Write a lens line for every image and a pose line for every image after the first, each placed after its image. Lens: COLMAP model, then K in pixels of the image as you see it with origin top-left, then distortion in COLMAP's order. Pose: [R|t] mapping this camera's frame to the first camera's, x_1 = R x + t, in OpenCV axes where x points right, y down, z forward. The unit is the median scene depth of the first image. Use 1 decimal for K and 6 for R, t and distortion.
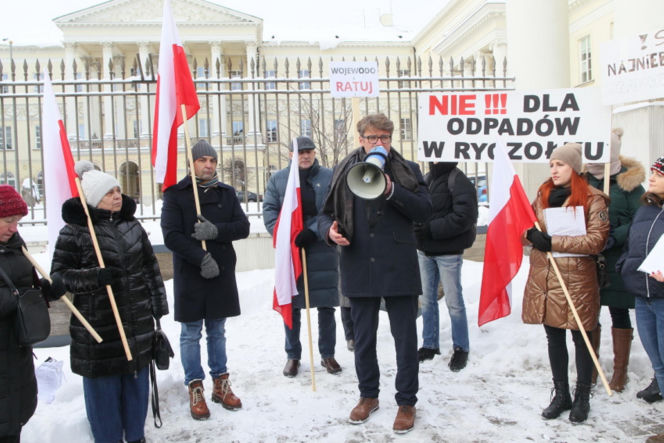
lens RADIAL K [[620.1, 0, 335.5], [0, 620.1, 226.3], [0, 0, 1]] dist [-0.002941, 0.000000]
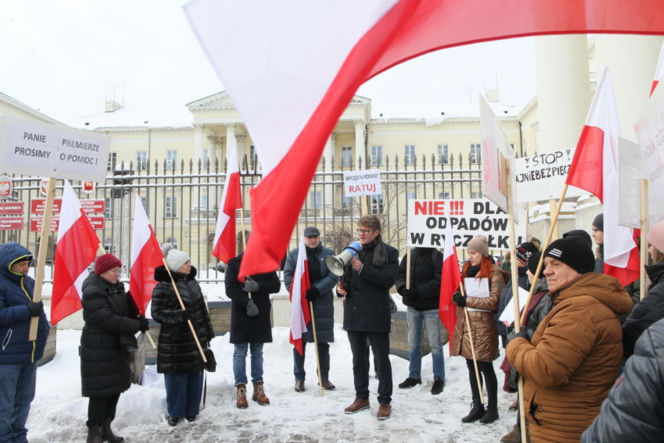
lens RADIAL K [[620.1, 0, 326.8], [0, 620.1, 227.3], [0, 0, 1]] dist [-0.002941, 0.000000]
pose [[0.981415, 0.014200, -0.191370, 0.226668], [-0.035286, 0.993608, -0.107231, 0.013037], [0.188624, 0.111991, 0.975643, -0.435514]]
